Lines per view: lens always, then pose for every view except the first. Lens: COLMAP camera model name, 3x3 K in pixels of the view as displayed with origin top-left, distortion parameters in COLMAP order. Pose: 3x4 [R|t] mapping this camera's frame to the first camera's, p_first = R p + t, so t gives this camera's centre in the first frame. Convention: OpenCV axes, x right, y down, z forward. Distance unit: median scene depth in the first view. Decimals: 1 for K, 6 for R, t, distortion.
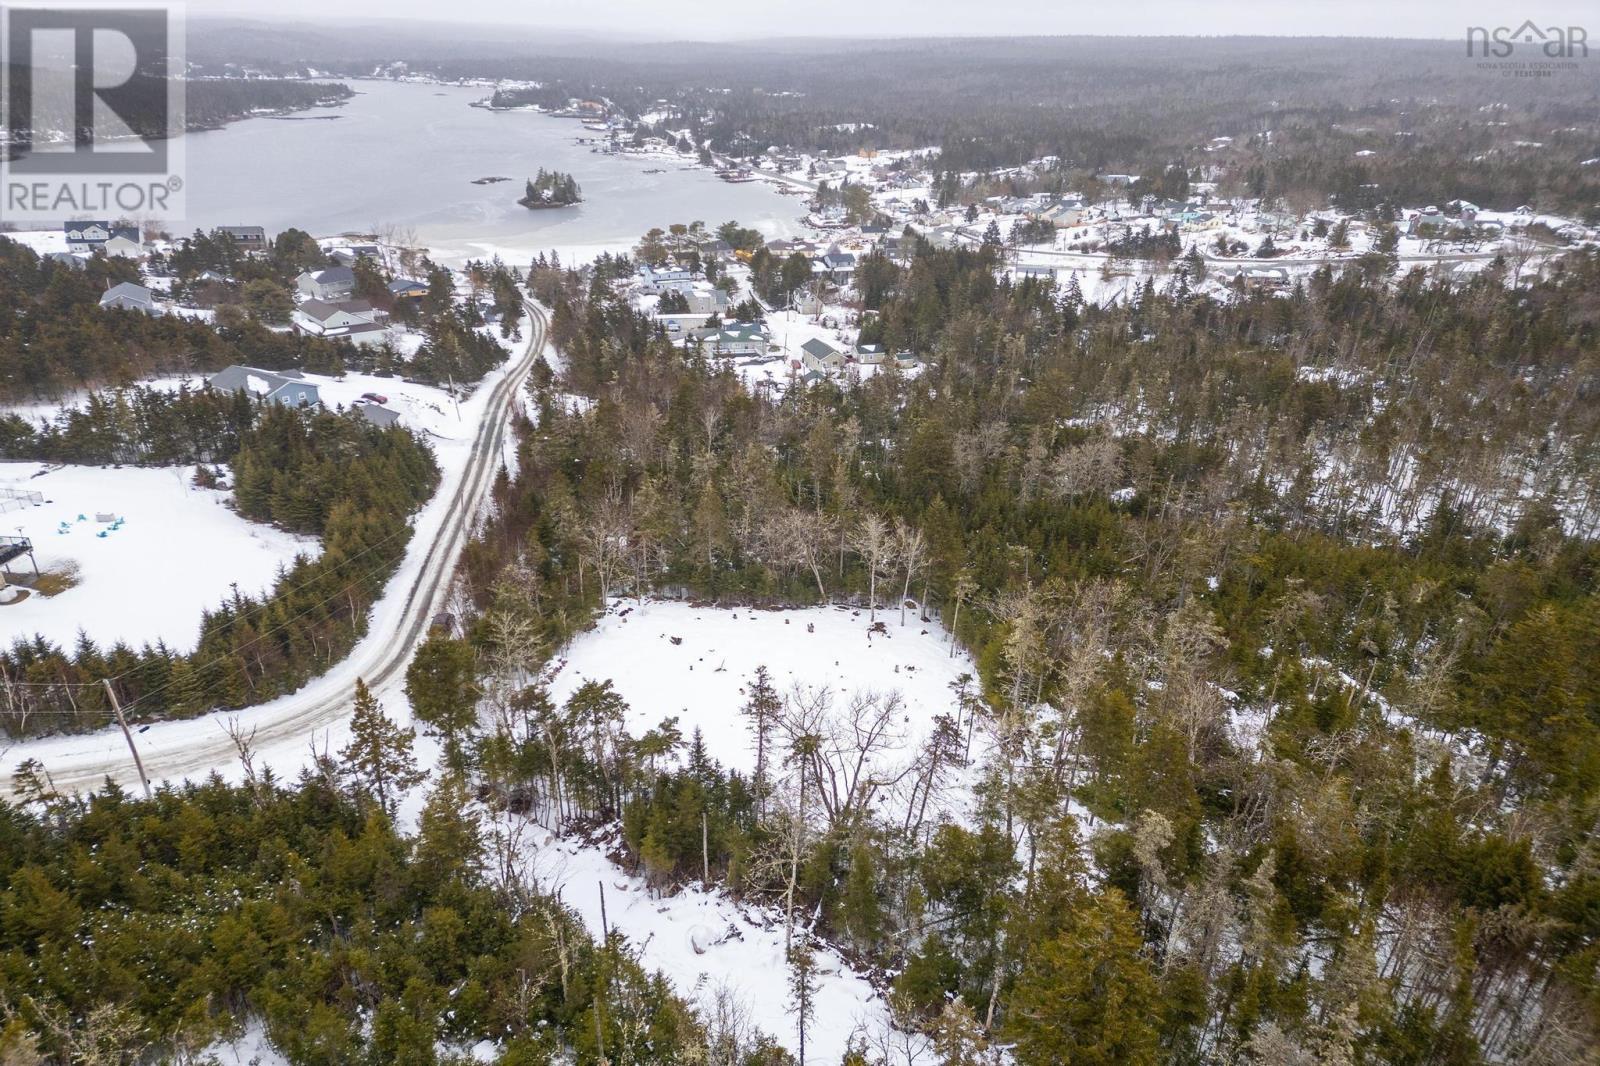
lens RADIAL K [[1095.0, 0, 806.6], [0, 1095.0, 611.0], [0, 0, 1]] dist [0.087458, -0.049369]
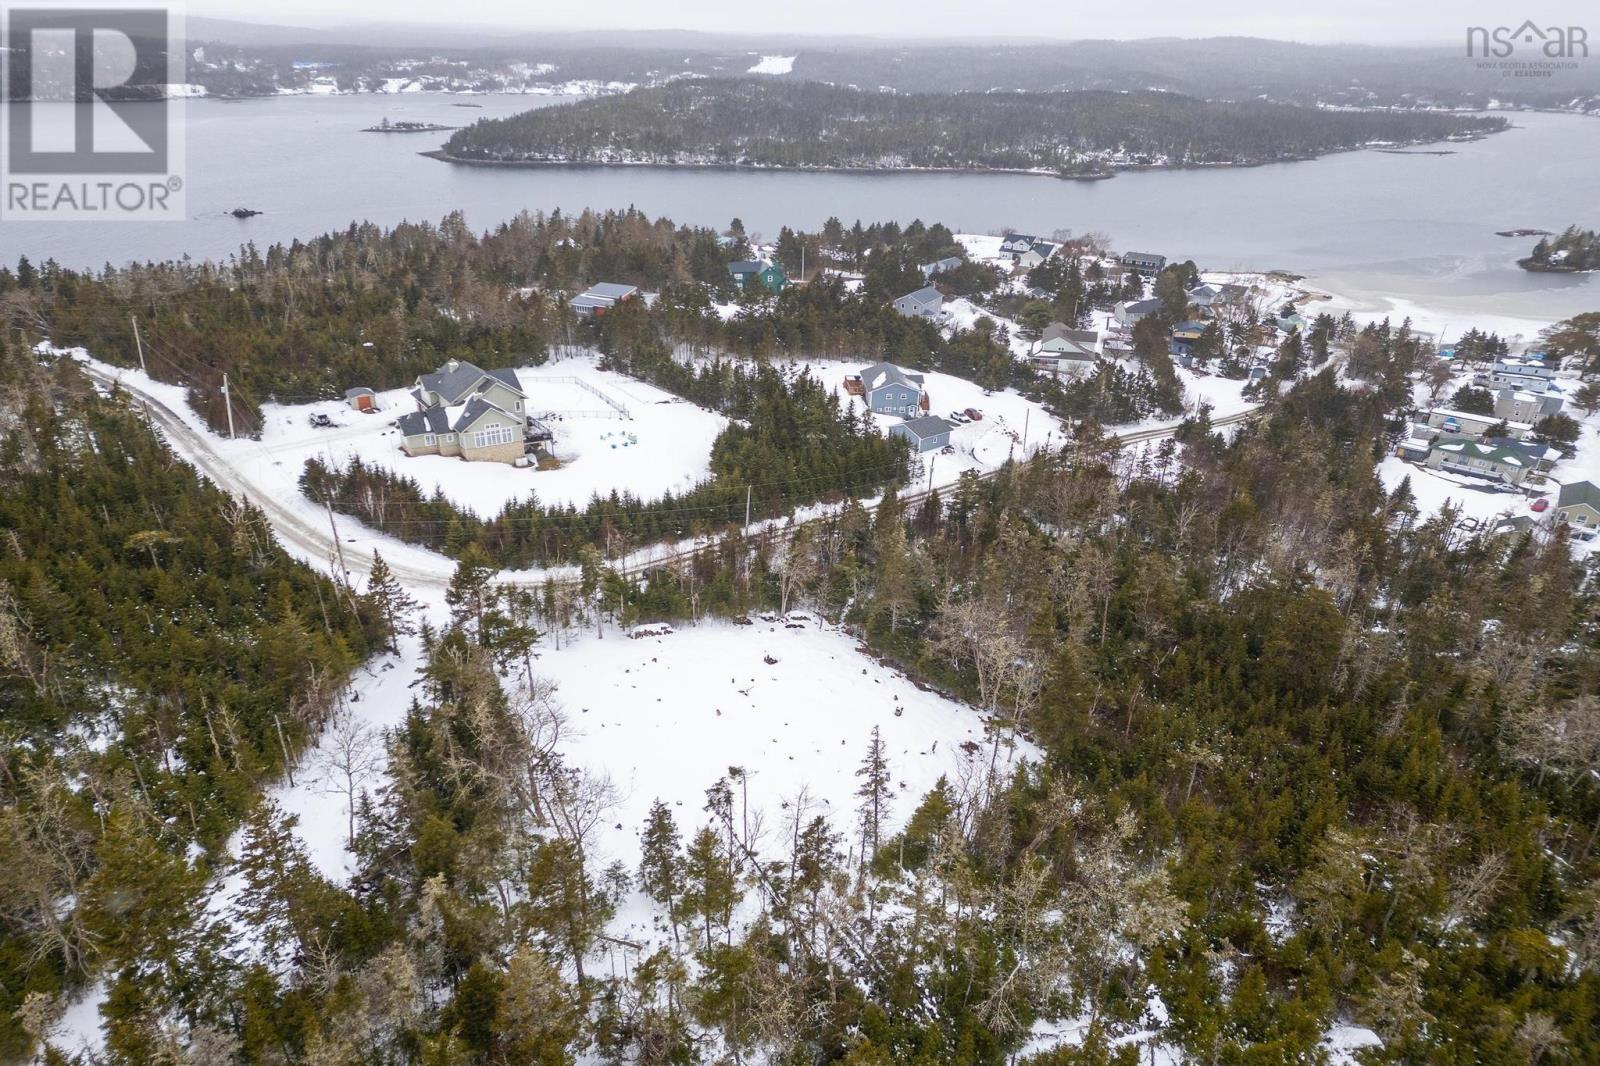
lens RADIAL K [[1095.0, 0, 801.2], [0, 1095.0, 607.4], [0, 0, 1]] dist [0.087458, -0.049369]
pose [[0.604692, 0.363348, -0.708750, 0.258903], [-0.378311, 0.914114, 0.145862, -0.076010], [0.700877, 0.179926, 0.690216, 0.097693]]
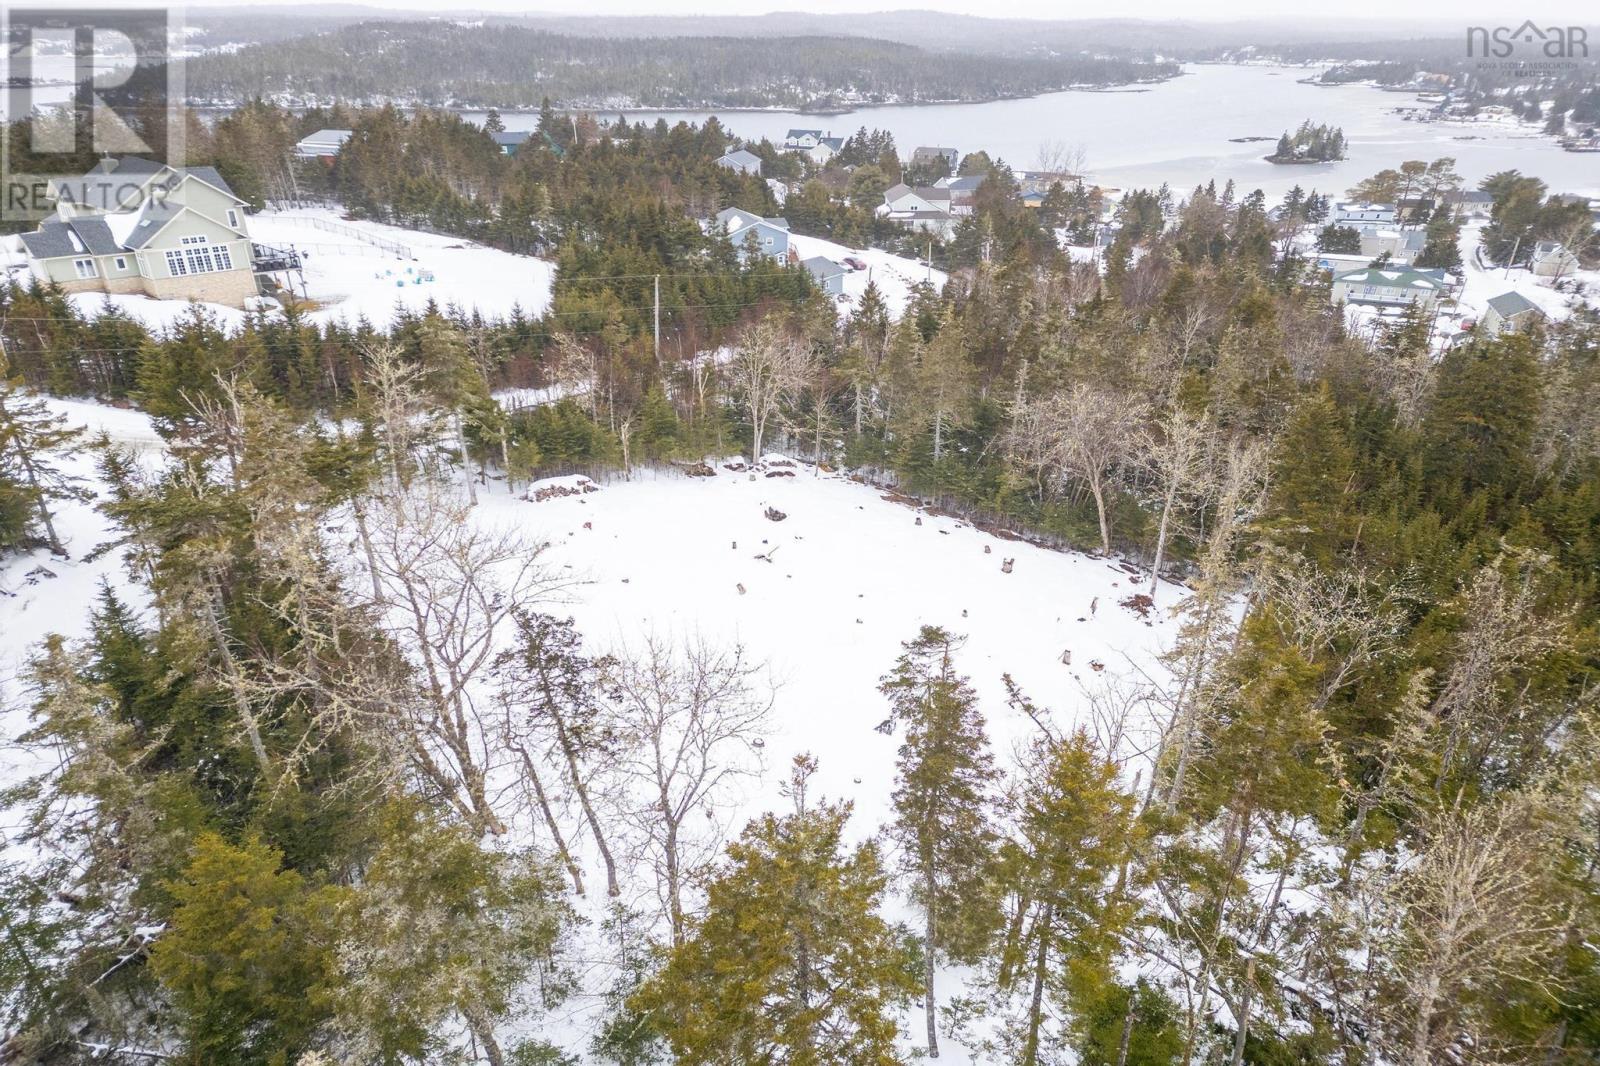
lens RADIAL K [[1095.0, 0, 800.2], [0, 1095.0, 619.3], [0, 0, 1]] dist [0.087458, -0.049369]
pose [[0.780999, 0.286518, -0.554930, 0.107109], [-0.283752, 0.954339, 0.093391, 0.008332], [0.556349, 0.084524, 0.826638, 0.184507]]
